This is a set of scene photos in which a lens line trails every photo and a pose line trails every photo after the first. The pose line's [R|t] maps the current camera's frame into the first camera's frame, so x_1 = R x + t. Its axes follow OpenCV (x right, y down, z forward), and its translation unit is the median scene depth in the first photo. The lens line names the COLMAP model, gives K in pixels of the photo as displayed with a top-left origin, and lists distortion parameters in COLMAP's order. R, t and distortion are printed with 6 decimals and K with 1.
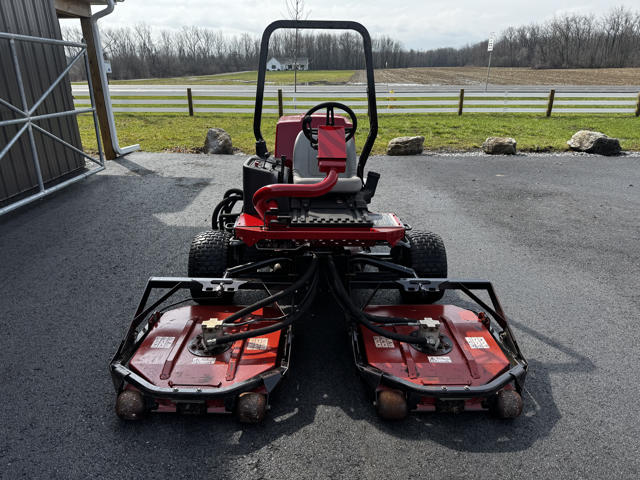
lens RADIAL K [[447.2, 0, 323.0], [0, 447.2, 242.5], [0, 0, 1]] dist [0.033476, -0.041044]
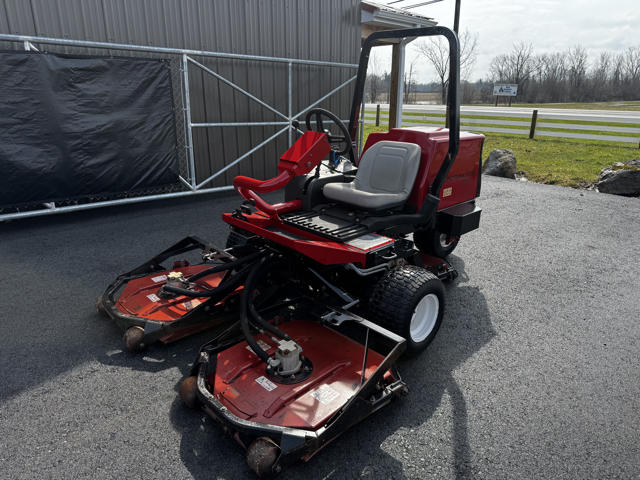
lens RADIAL K [[447.2, 0, 323.7], [0, 447.2, 238.3], [0, 0, 1]] dist [0.033476, -0.041044]
pose [[0.670132, 0.235676, -0.703832, 0.308538], [-0.274345, 0.959748, 0.060160, -0.037557], [0.689680, 0.152778, 0.707814, 0.130776]]
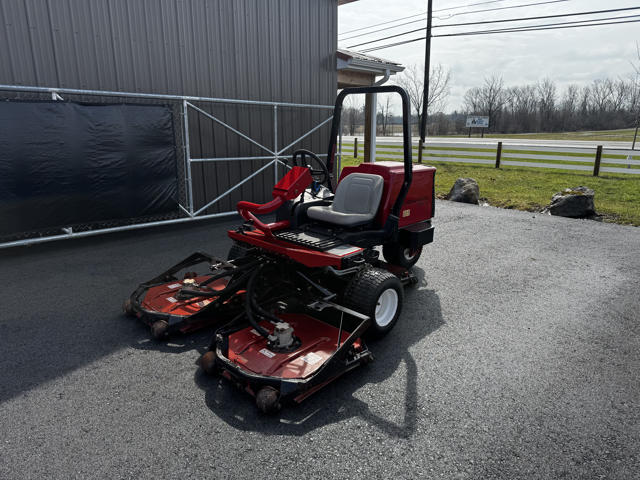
lens RADIAL K [[447.2, 0, 320.8], [0, 447.2, 237.9], [0, 0, 1]] dist [0.033476, -0.041044]
pose [[0.696813, 0.178105, -0.694788, 0.391056], [-0.259451, 0.965673, -0.012662, -0.022913], [0.668683, 0.189086, 0.719104, 0.052465]]
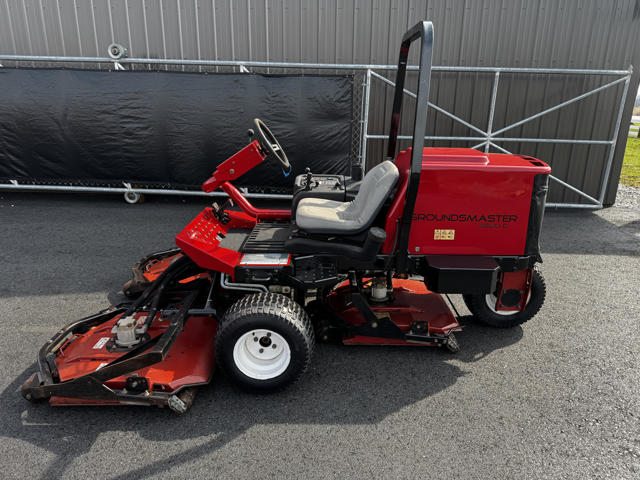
lens RADIAL K [[447.2, 0, 322.1], [0, 447.2, 242.9], [0, 0, 1]] dist [0.033476, -0.041044]
pose [[-0.056561, 0.297594, -0.953016, 0.407008], [-0.370537, 0.880114, 0.296820, -0.162177], [0.927094, 0.369916, 0.060489, 0.453379]]
